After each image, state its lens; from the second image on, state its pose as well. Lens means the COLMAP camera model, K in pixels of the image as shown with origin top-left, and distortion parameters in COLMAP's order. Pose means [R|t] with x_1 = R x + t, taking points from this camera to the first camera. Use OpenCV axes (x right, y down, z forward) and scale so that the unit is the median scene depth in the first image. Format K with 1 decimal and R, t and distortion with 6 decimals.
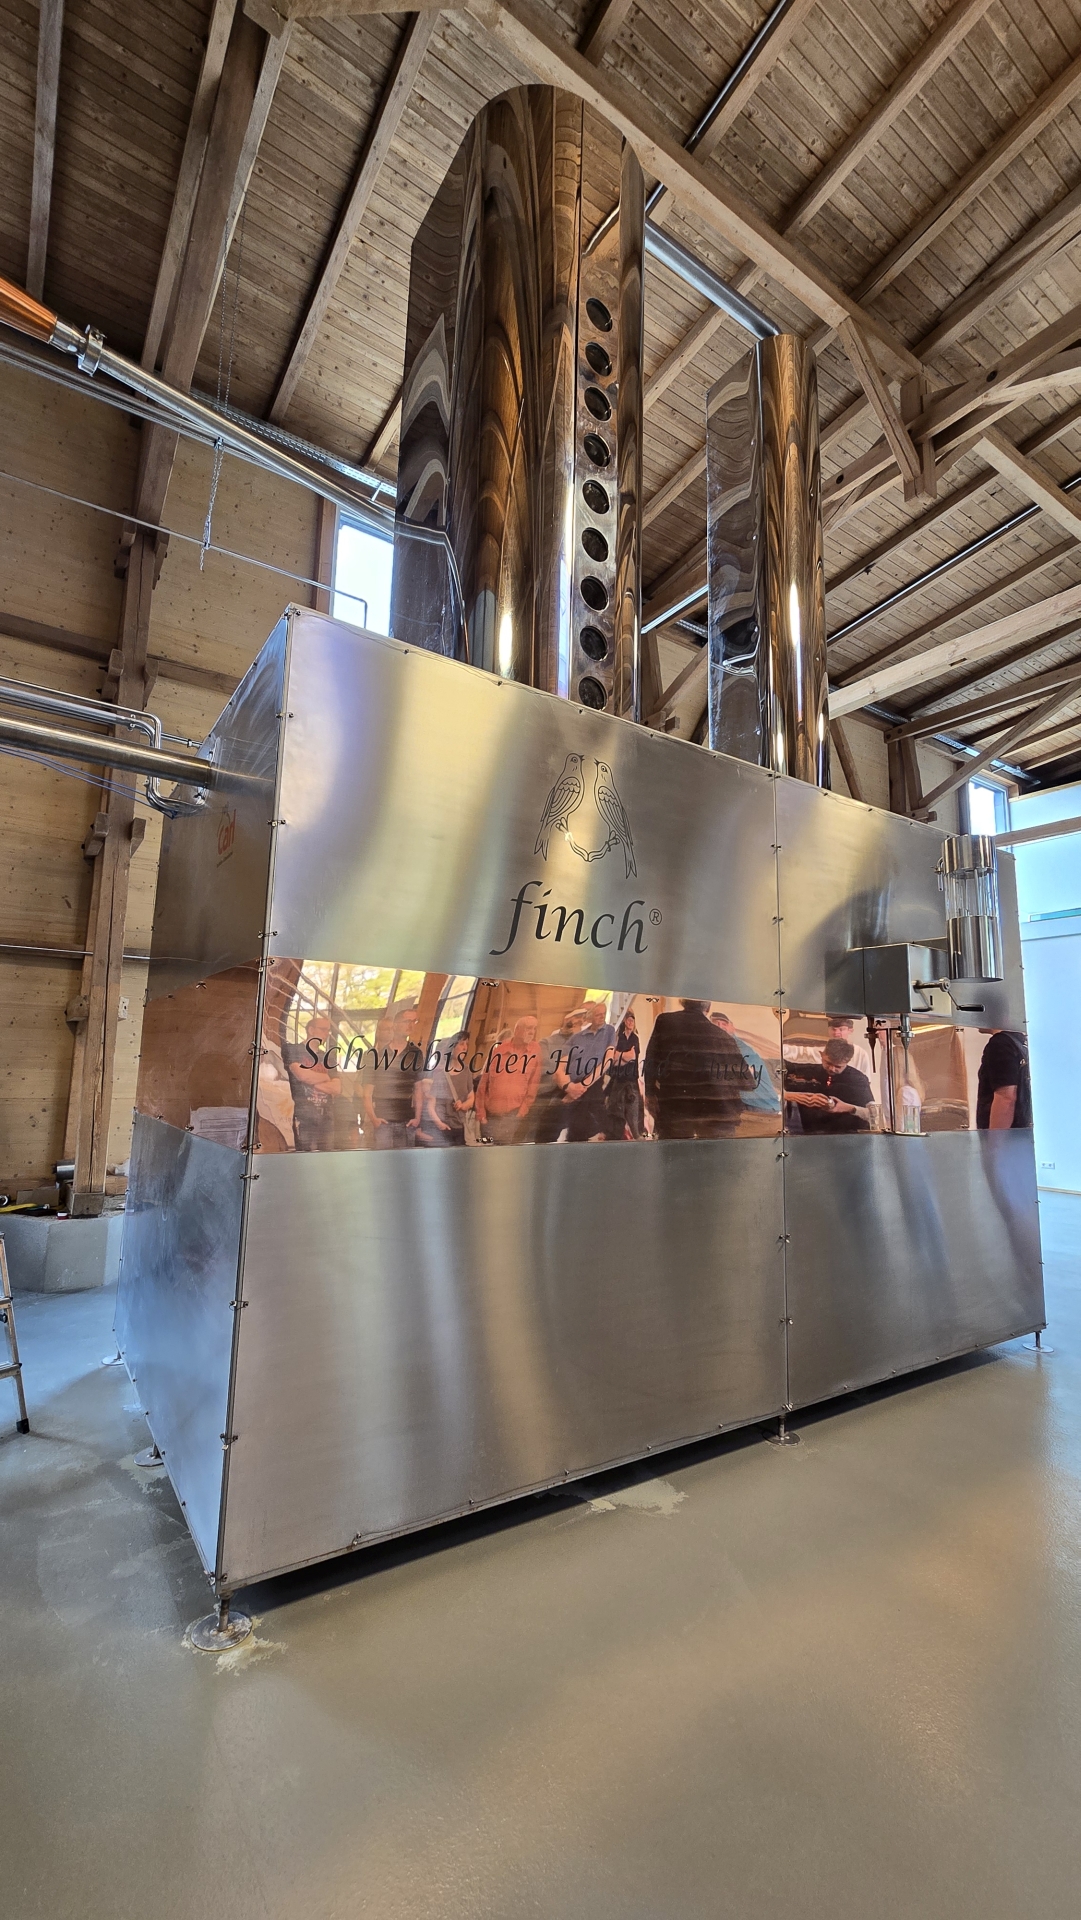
lens RADIAL K [[792.0, 0, 529.9], [0, 792.0, 958.6], [0, 0, 1]] dist [-0.004533, 0.000208]
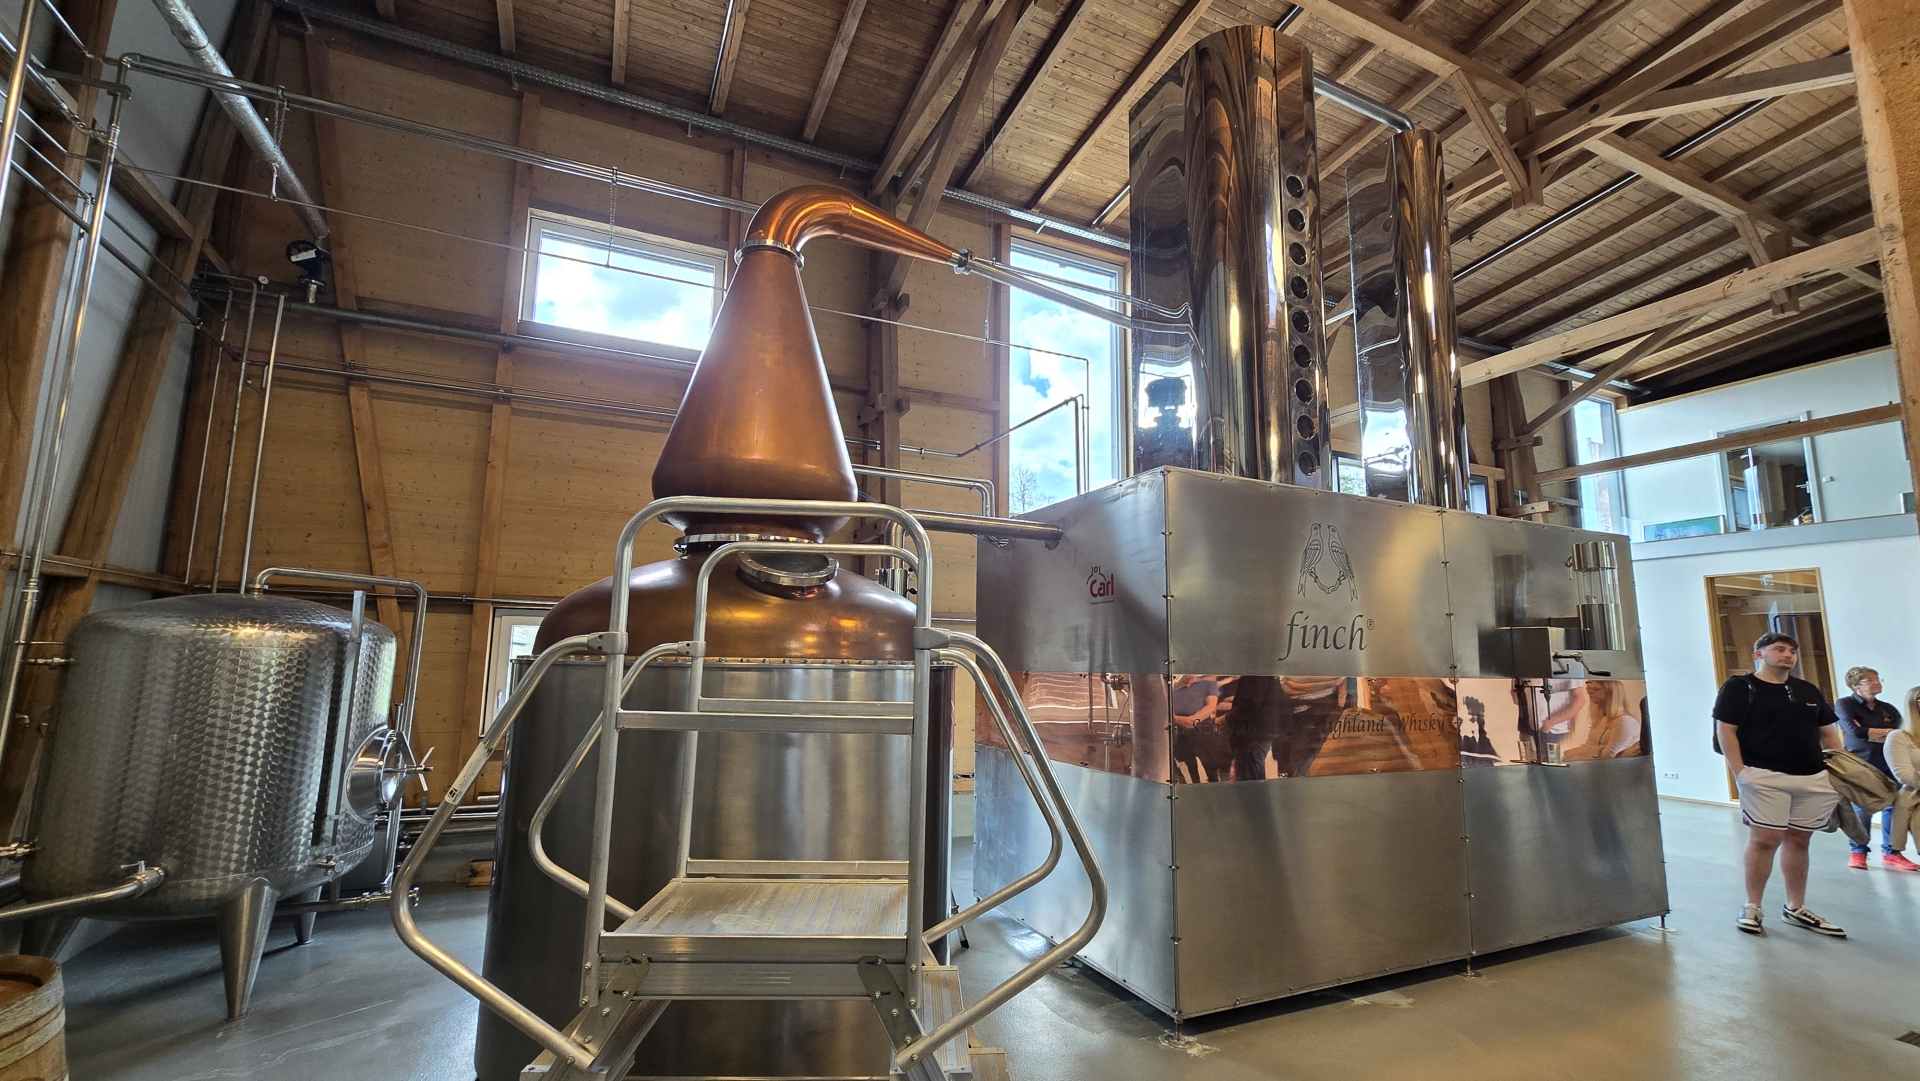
lens RADIAL K [[792.0, 0, 958.8], [0, 792.0, 555.7], [0, 0, 1]] dist [-0.004533, 0.000208]
pose [[0.988035, -0.032580, -0.150749, -0.187128], [0.032952, 0.999457, -0.000028, -0.101325], [0.150668, -0.004940, 0.988572, -0.297140]]
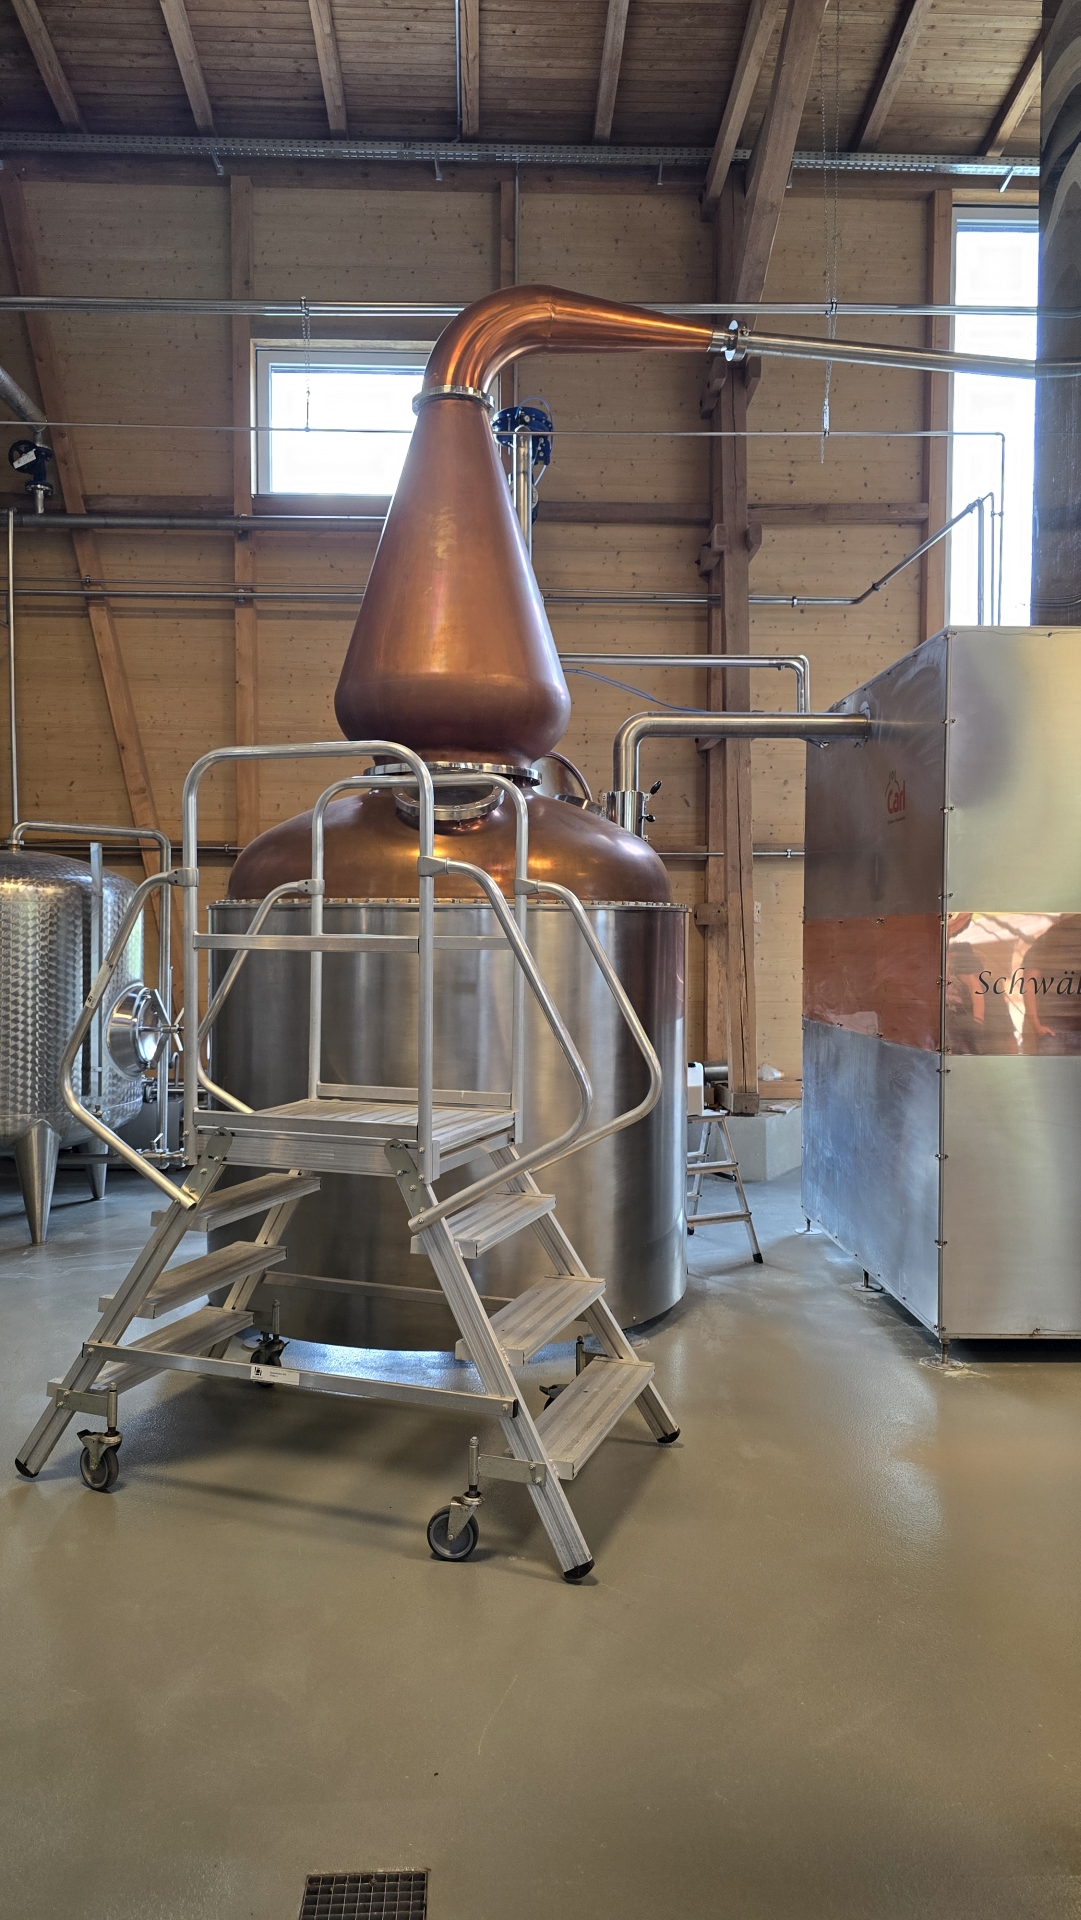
lens RADIAL K [[1293.0, 0, 529.0], [0, 1293.0, 973.7], [0, 0, 1]] dist [0.045161, -0.038959]
pose [[0.847535, -0.006058, -0.530706, 0.084230], [0.092976, 0.986167, 0.137224, -0.095367], [0.522533, -0.165645, 0.836374, -0.439046]]
